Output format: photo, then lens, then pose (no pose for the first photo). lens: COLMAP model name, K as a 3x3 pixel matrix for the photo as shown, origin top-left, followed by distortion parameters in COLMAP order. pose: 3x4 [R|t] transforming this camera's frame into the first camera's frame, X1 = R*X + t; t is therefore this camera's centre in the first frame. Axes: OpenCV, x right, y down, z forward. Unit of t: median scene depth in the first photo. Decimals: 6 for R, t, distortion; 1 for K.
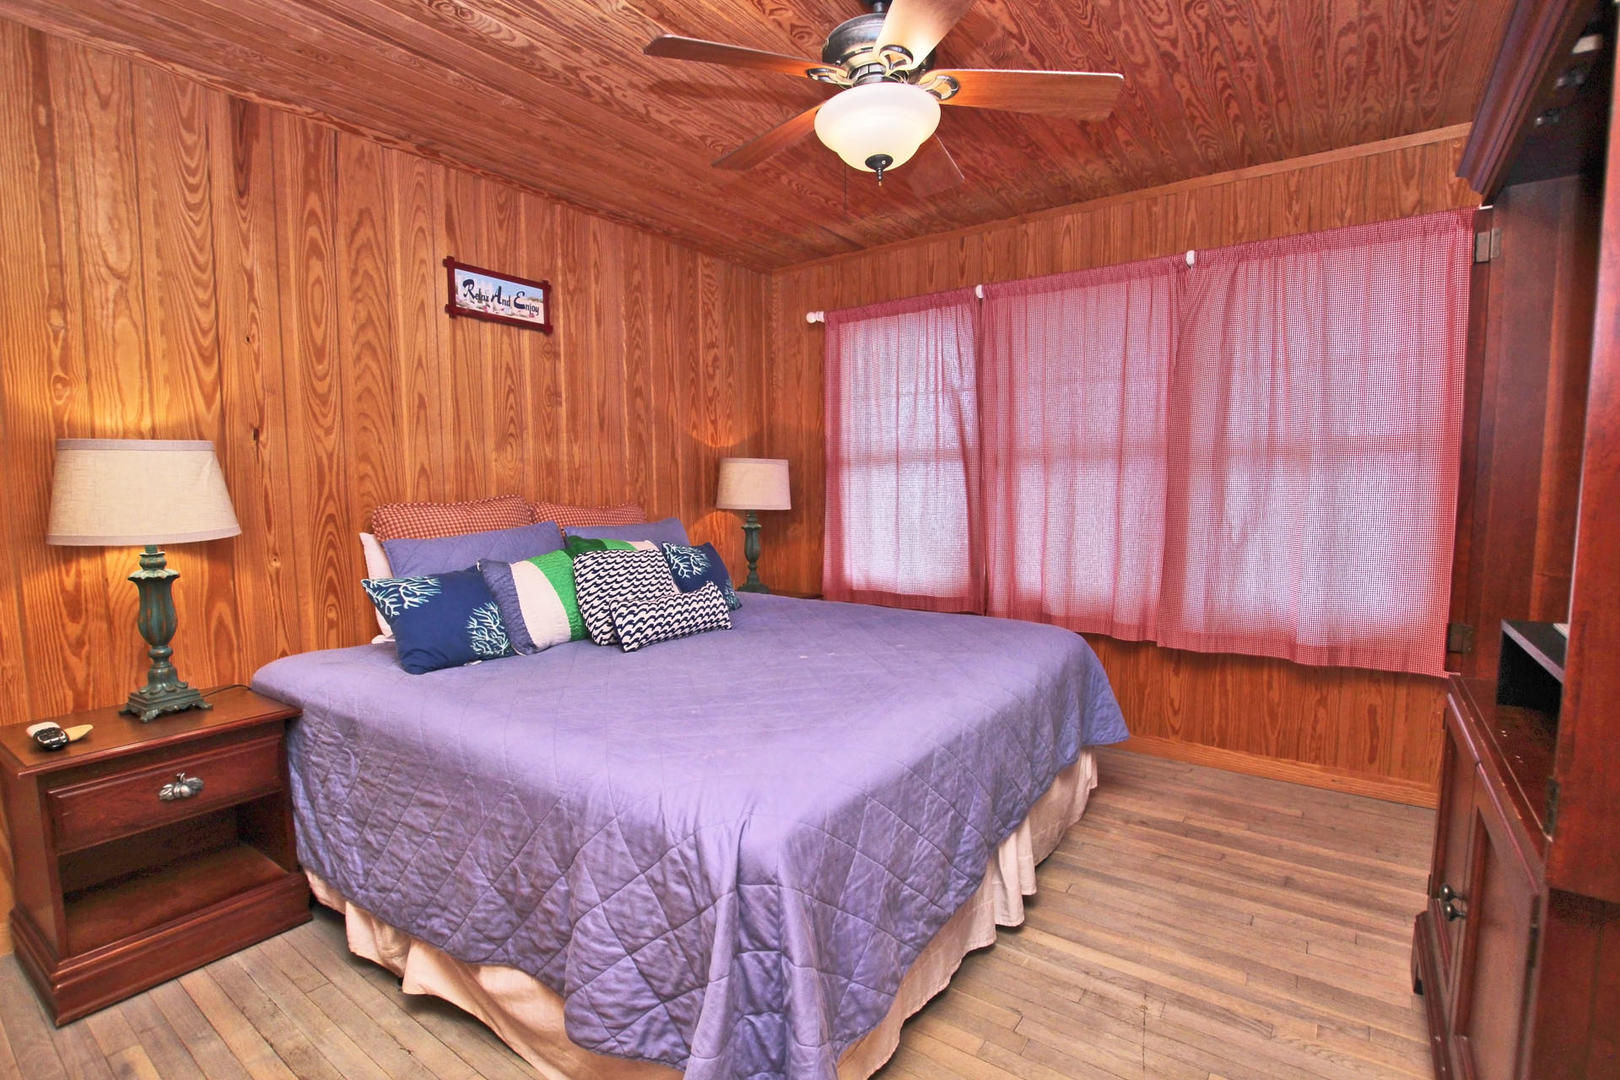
lens RADIAL K [[760.2, 0, 813.3], [0, 760.2, 543.0], [0, 0, 1]] dist [-0.017234, 0.002847]
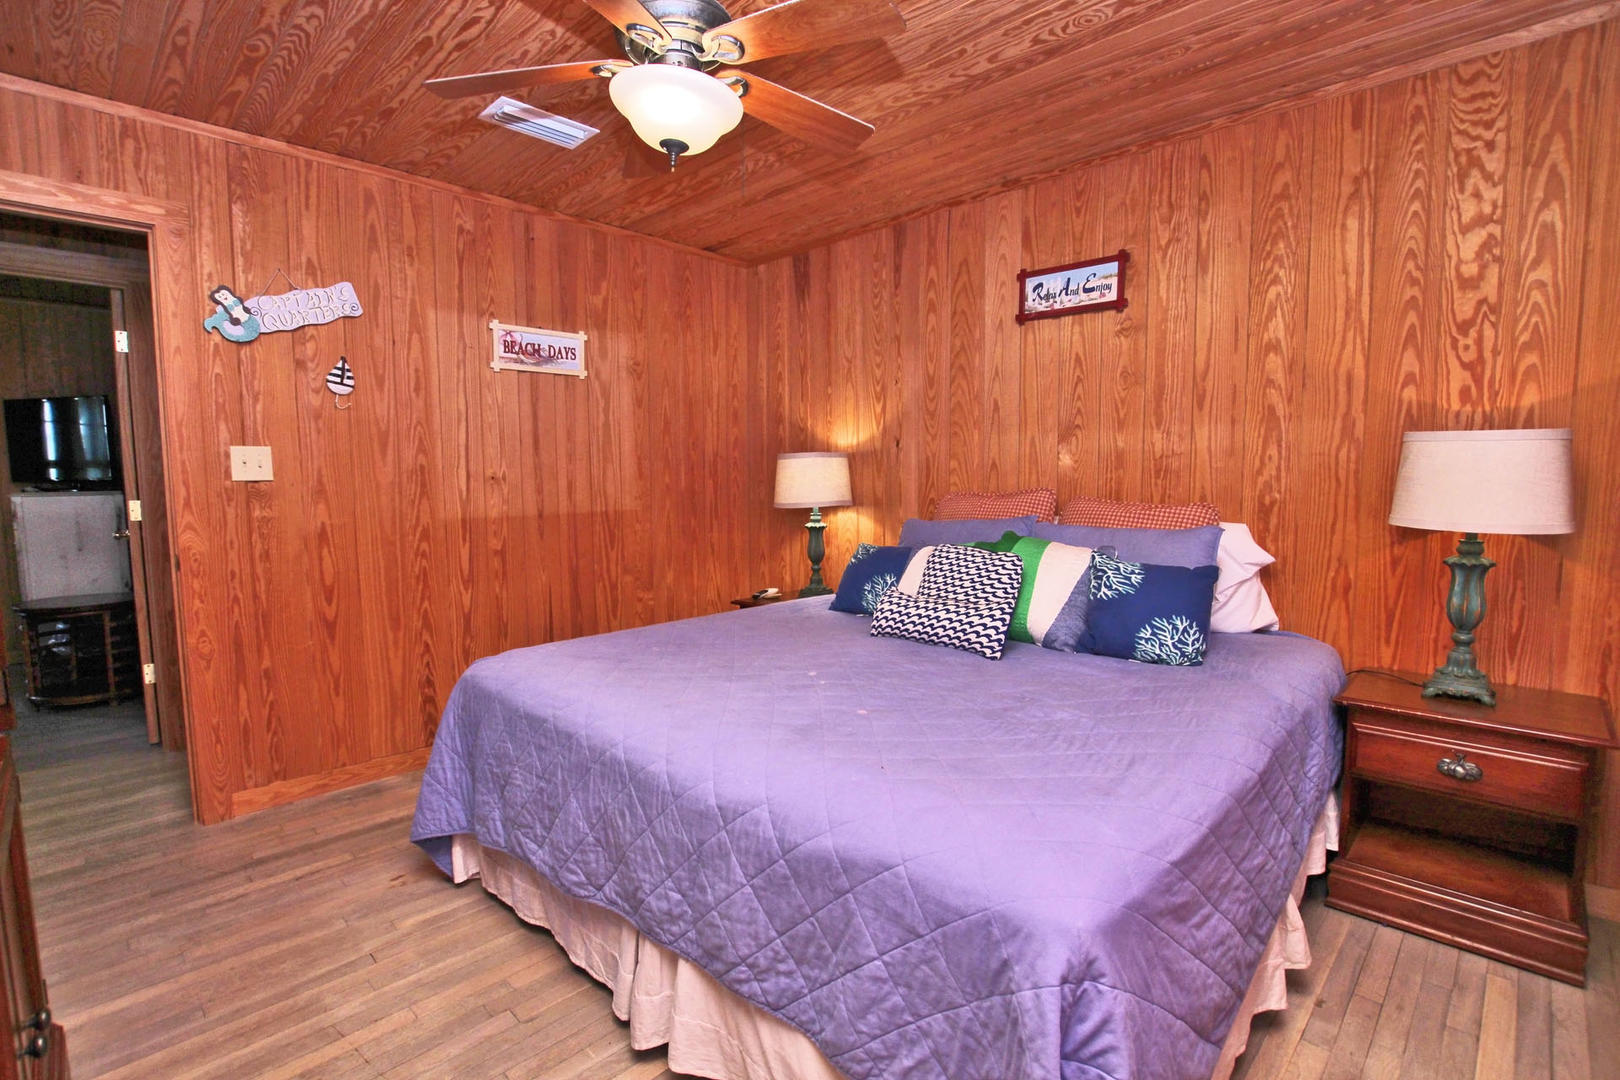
lens RADIAL K [[760.2, 0, 813.4], [0, 760.2, 544.1], [0, 0, 1]] dist [-0.017234, 0.002847]
pose [[-0.143812, 0.095762, -0.984961, 0.657487], [-0.072278, 0.991632, 0.106964, -0.075099], [0.986962, 0.086574, -0.135687, 0.845194]]
